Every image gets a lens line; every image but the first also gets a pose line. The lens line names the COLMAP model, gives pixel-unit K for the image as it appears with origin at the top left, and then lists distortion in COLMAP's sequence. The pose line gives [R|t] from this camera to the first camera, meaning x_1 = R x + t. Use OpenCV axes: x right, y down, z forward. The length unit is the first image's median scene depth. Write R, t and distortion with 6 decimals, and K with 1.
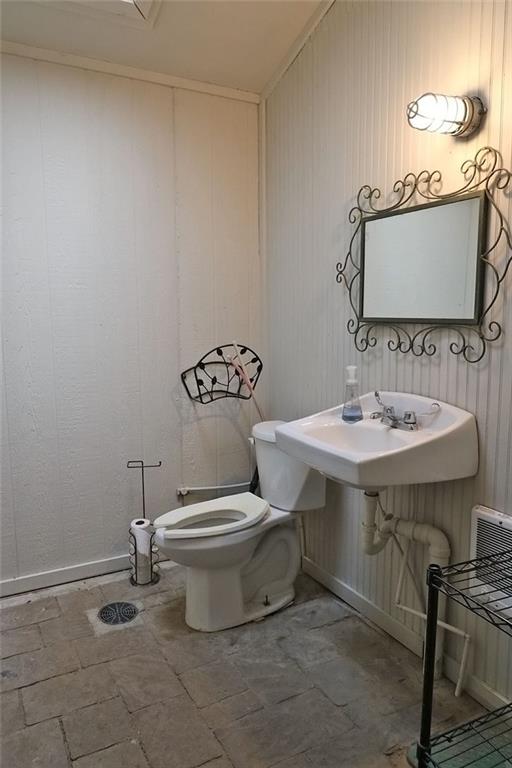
lens RADIAL K [[545.3, 0, 257.1], [0, 545.3, 382.7], [0, 0, 1]] dist [-0.001149, -0.007815]
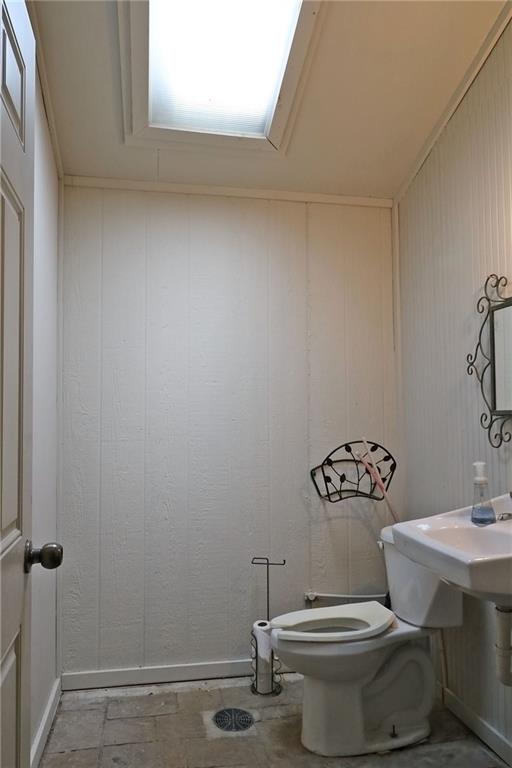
lens RADIAL K [[583.6, 0, 255.6], [0, 583.6, 384.6], [0, 0, 1]] dist [-0.009122, 0.002738]
pose [[0.951193, -0.017666, -0.308090, 0.104927], [-0.041563, 0.981930, -0.184626, 0.033394], [0.305784, 0.188420, 0.933270, -0.047860]]
